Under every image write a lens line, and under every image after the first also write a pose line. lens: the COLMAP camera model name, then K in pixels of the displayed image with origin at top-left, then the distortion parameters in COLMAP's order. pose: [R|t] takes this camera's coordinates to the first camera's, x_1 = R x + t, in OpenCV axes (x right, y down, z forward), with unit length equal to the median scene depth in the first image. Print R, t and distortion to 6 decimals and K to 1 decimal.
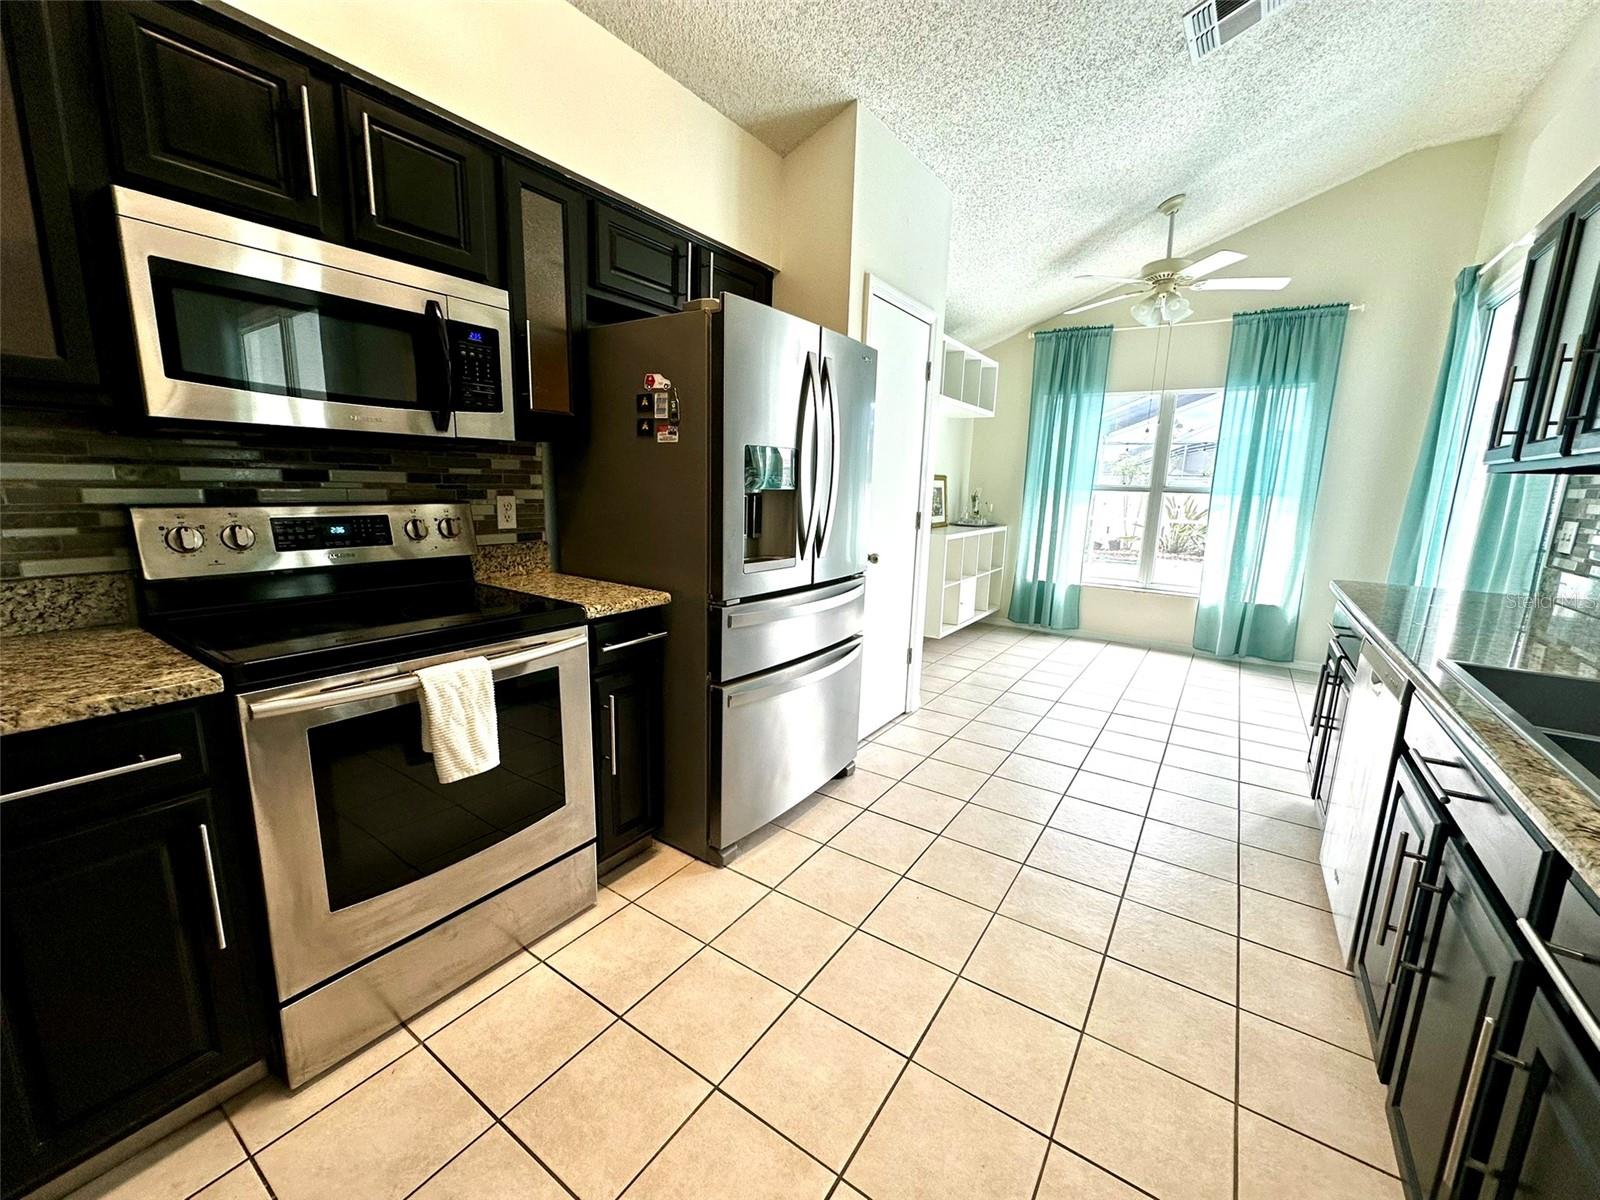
lens RADIAL K [[640.2, 0, 802.0], [0, 640.2, 600.2], [0, 0, 1]] dist [-0.001328, 0.000638]
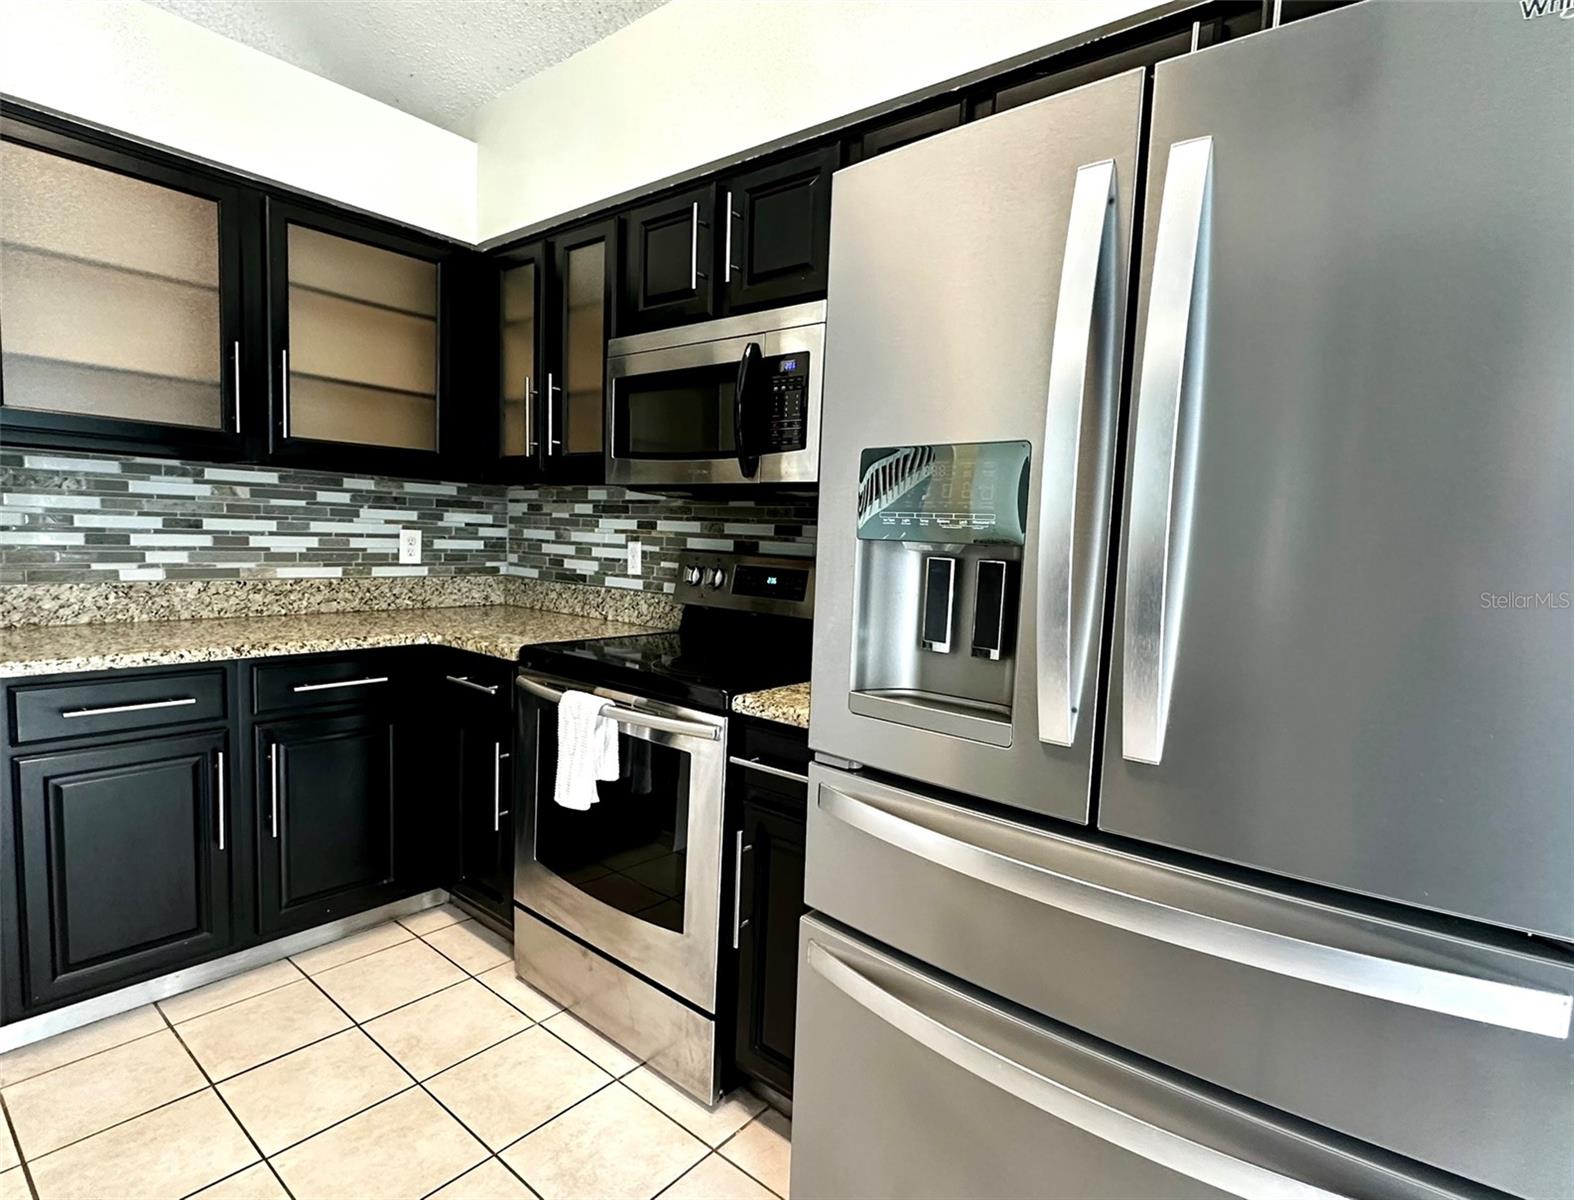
lens RADIAL K [[830.3, 0, 781.0], [0, 830.3, 608.6], [0, 0, 1]] dist [-0.003859, 0.000850]
pose [[-0.101185, 0.062717, -0.992889, 0.417659], [-0.226563, 0.970335, 0.084381, -0.123763], [0.968726, 0.233490, -0.083974, 0.769627]]
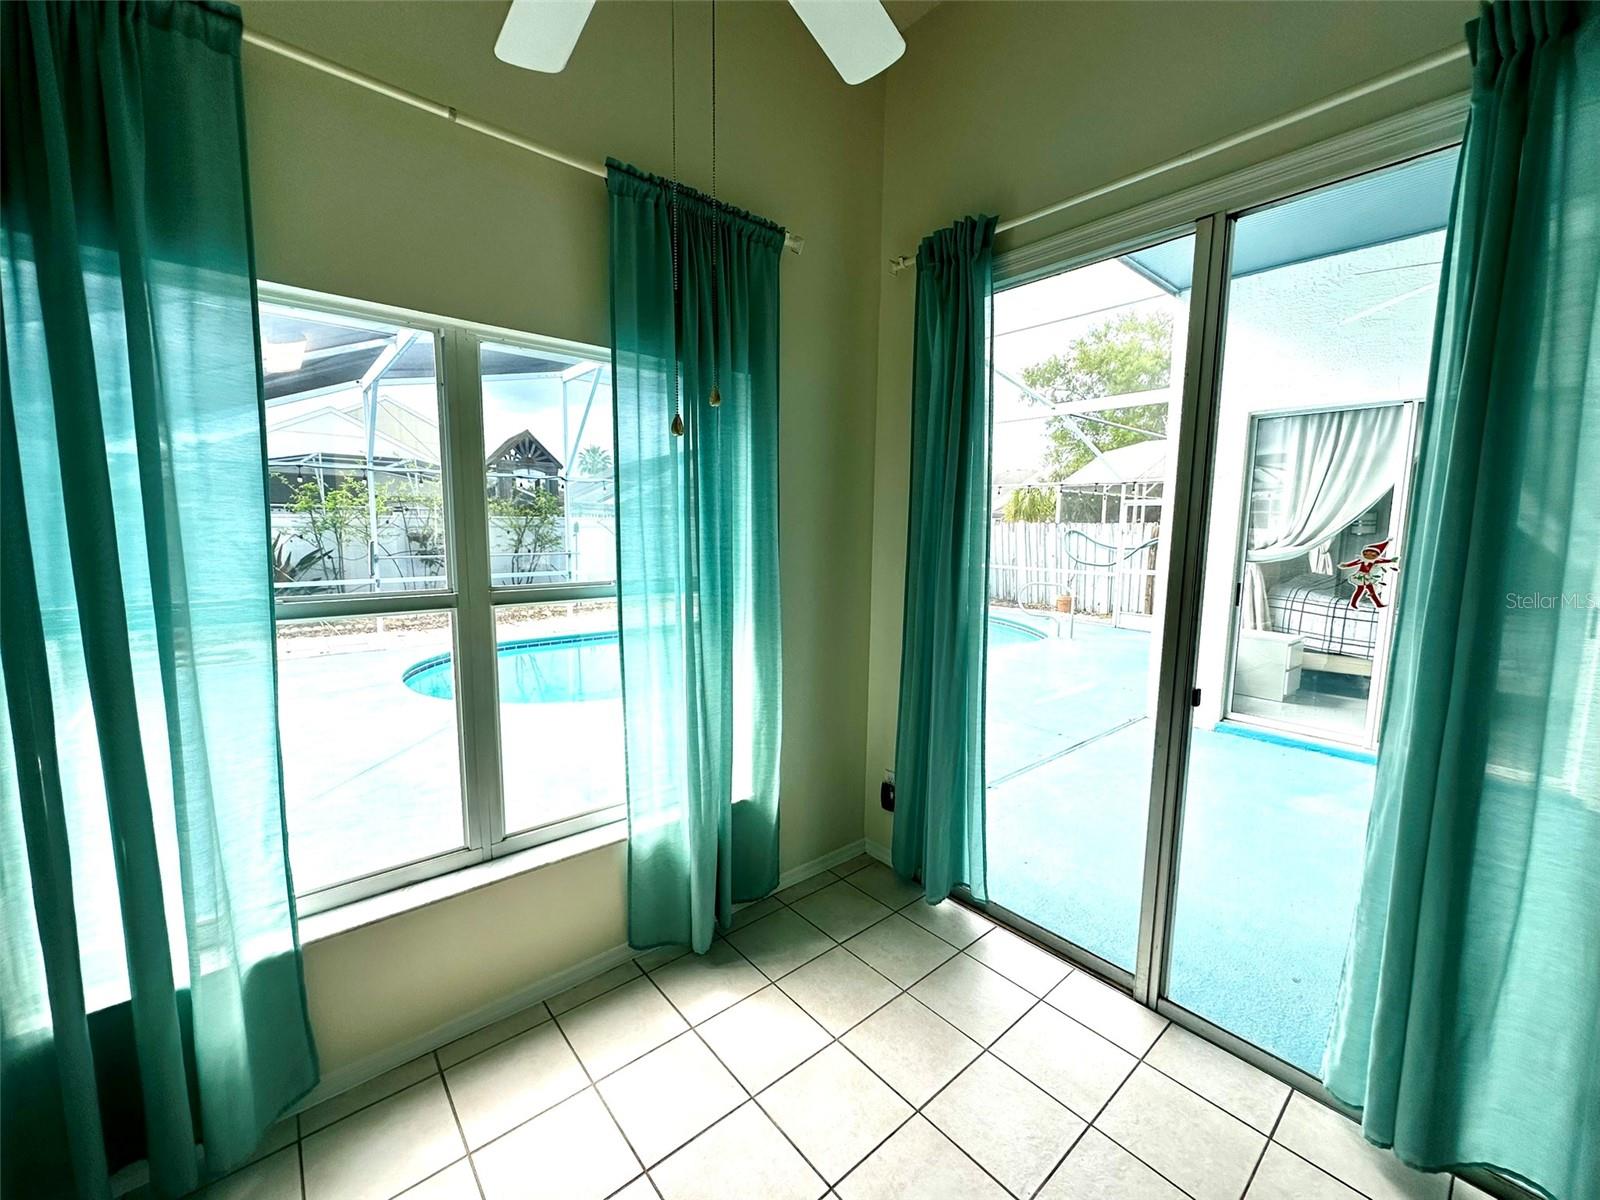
lens RADIAL K [[635.1, 0, 800.0], [0, 635.1, 600.0], [0, 0, 1]] dist [0.001120, -0.006667]
pose [[0.261998, -0.148223, 0.953618, 0.529046], [0.167239, 0.980158, 0.106401, -0.367709], [-0.950467, 0.131605, 0.281588, 1.470366]]
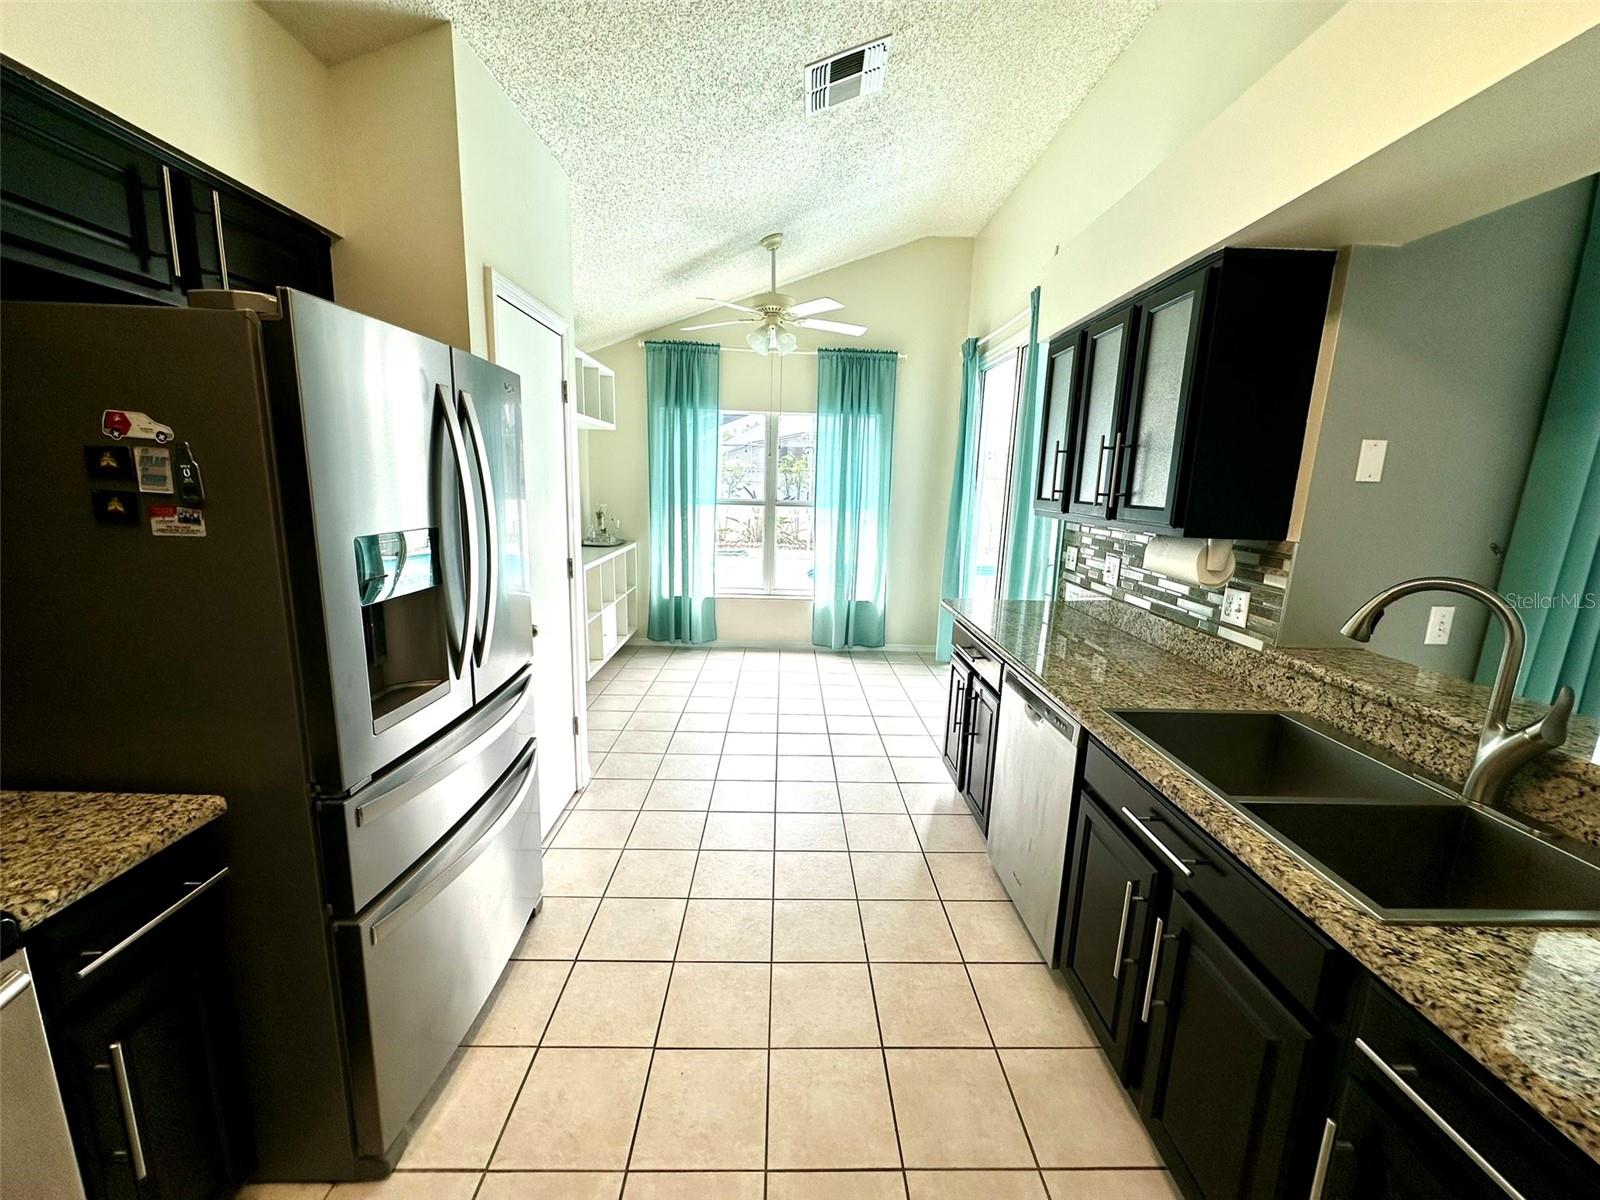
lens RADIAL K [[640.2, 0, 802.0], [0, 640.2, 600.2], [0, 0, 1]] dist [-0.001328, 0.000638]
pose [[0.813294, -0.112873, 0.570800, -0.072873], [0.100275, 0.993516, 0.053588, -0.129669], [-0.573147, 0.013654, 0.819339, 0.184068]]
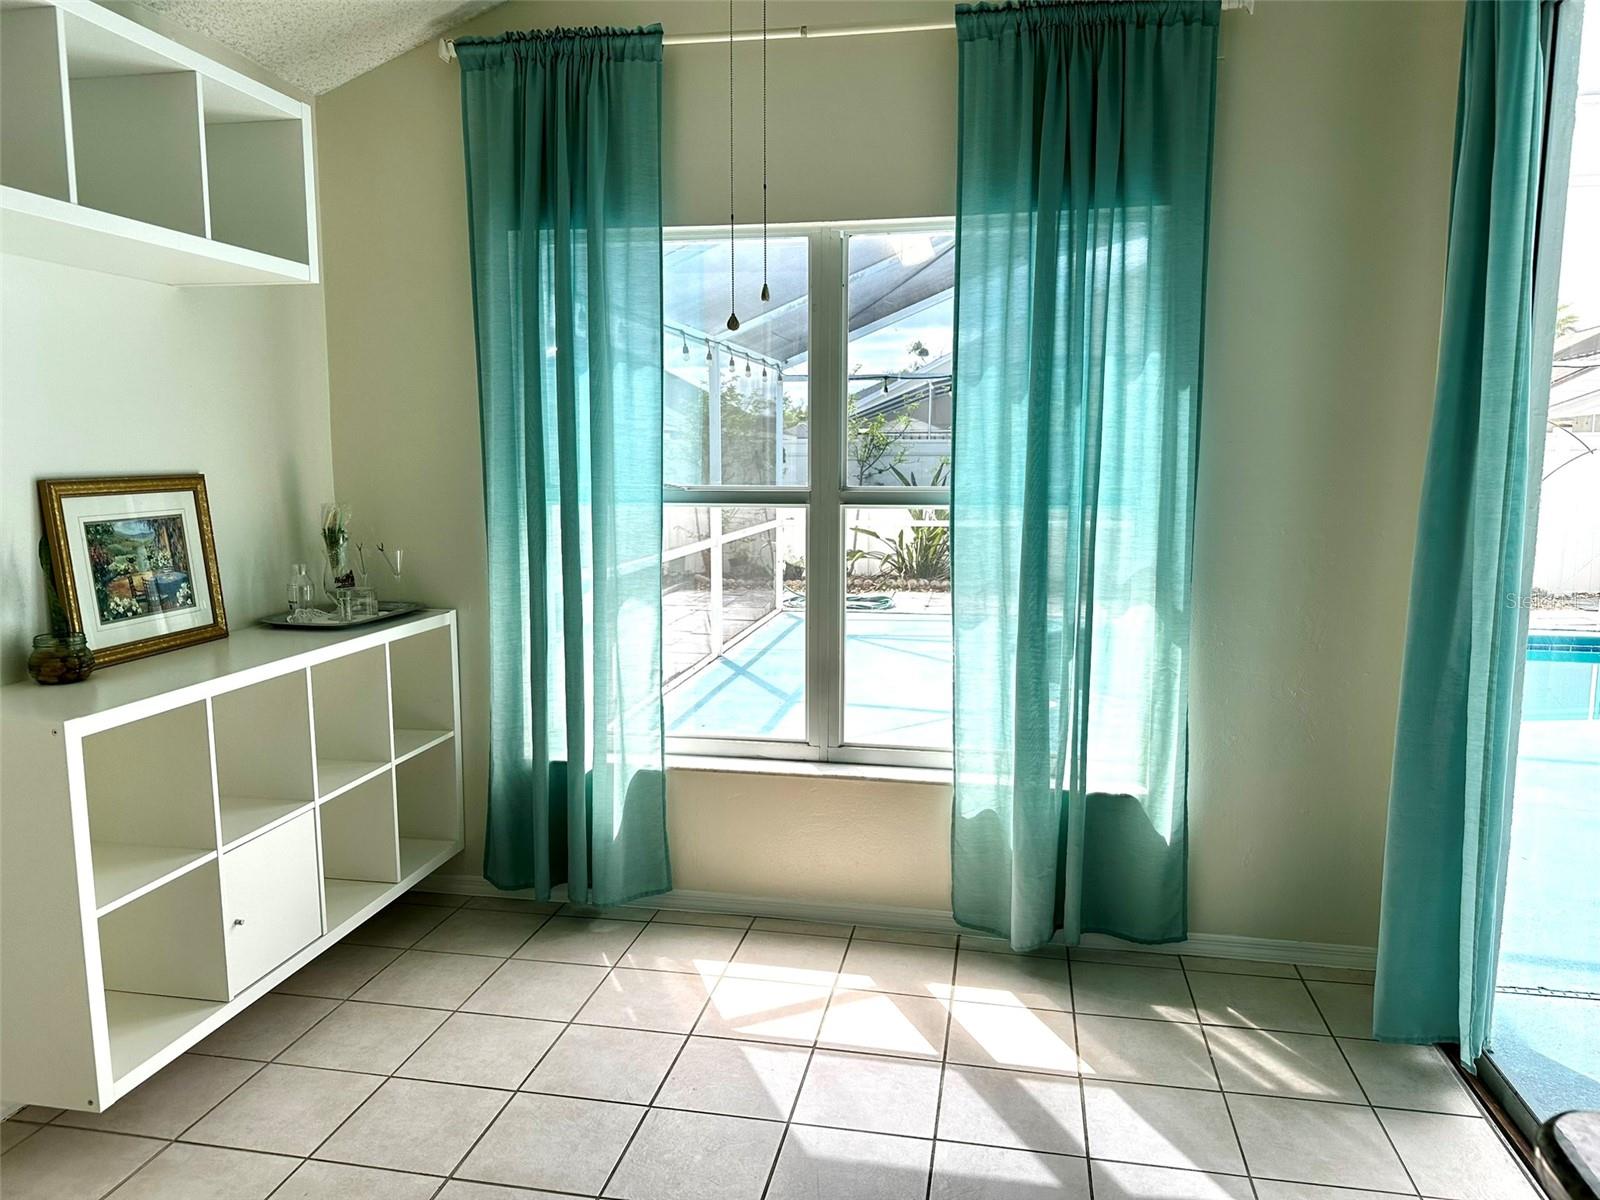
lens RADIAL K [[1096.6, 0, 800.0], [0, 1096.6, 600.0], [0, 0, 1]] dist [-0.007185, -0.001306]
pose [[0.918449, -0.077693, 0.387833, 0.600972], [0.095655, 0.995043, -0.027195, -0.200083], [-0.383798, 0.062075, 0.921328, 0.889343]]
